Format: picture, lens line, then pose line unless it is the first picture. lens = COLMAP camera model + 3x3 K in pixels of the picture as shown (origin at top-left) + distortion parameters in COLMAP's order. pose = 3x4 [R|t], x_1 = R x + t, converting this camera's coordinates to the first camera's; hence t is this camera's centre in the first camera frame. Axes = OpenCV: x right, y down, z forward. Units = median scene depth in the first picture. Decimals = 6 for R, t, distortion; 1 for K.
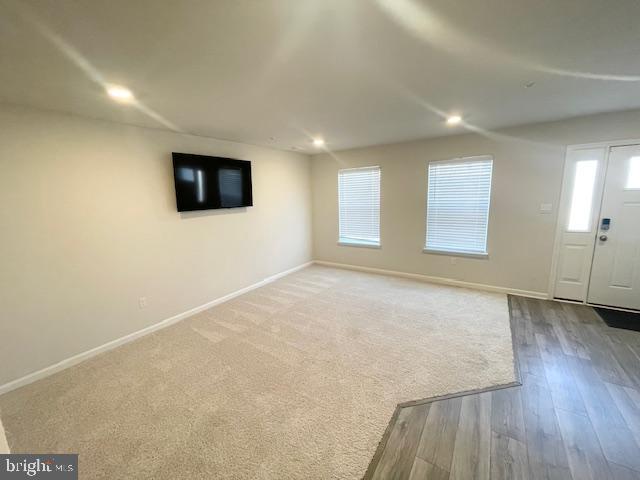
lens RADIAL K [[256.2, 0, 320.2], [0, 256.2, 240.1], [0, 0, 1]] dist [-0.000198, 0.000669]
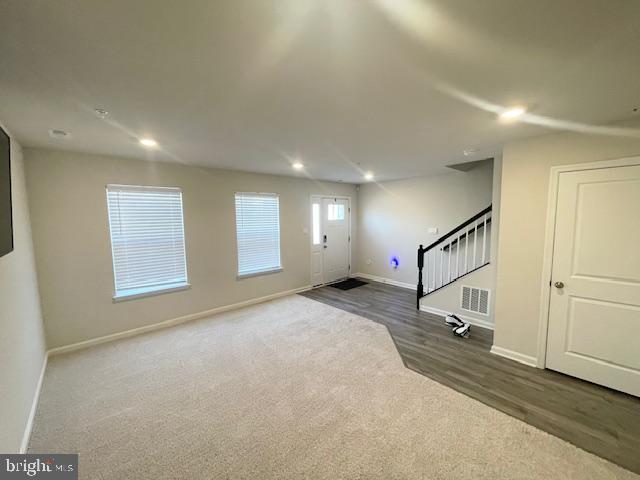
lens RADIAL K [[256.2, 0, 317.2], [0, 256.2, 240.8], [0, 0, 1]] dist [-0.000198, 0.000669]
pose [[0.241298, -0.065794, 0.968218, -0.627742], [0.170752, 0.985012, 0.024381, -0.093637], [-0.955311, 0.159442, 0.248916, 0.545873]]
